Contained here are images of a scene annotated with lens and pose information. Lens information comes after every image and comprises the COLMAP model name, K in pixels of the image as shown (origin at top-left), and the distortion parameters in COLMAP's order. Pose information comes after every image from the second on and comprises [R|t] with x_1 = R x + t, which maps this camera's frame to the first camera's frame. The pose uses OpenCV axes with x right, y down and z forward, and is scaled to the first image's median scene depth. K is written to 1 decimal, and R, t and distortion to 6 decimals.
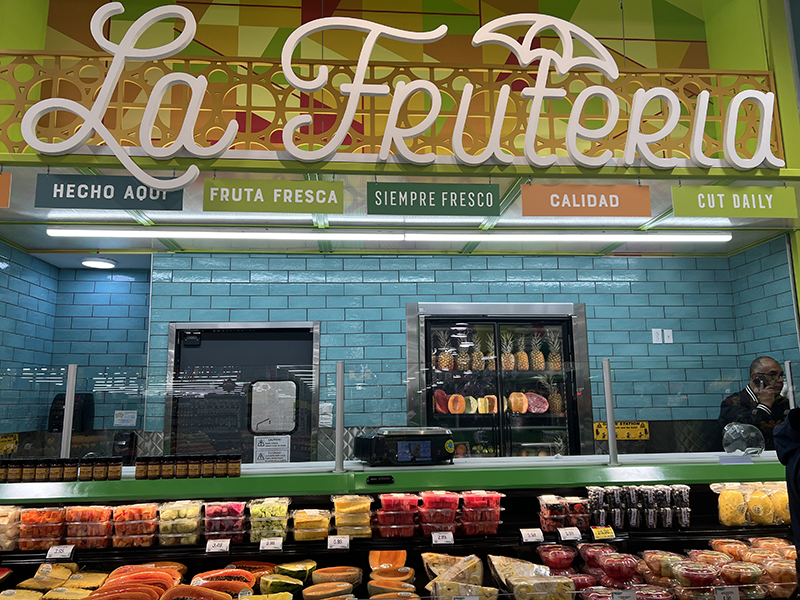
lens RADIAL K [[598.2, 0, 399.5], [0, 598.2, 299.3], [0, 0, 1]] dist [0.010966, 0.002514]
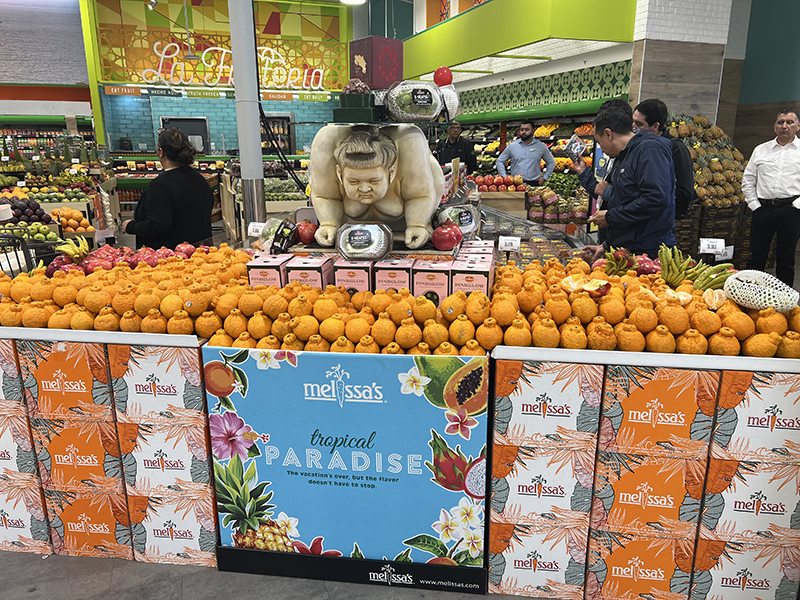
lens RADIAL K [[598.2, 0, 400.9], [0, 598.2, 300.8], [0, 0, 1]] dist [0.010966, 0.002514]
pose [[0.966166, -0.046326, 0.253728, 0.002335], [-0.061155, 0.914540, 0.399846, -0.586730], [-0.250568, -0.401834, 0.880764, -3.565181]]
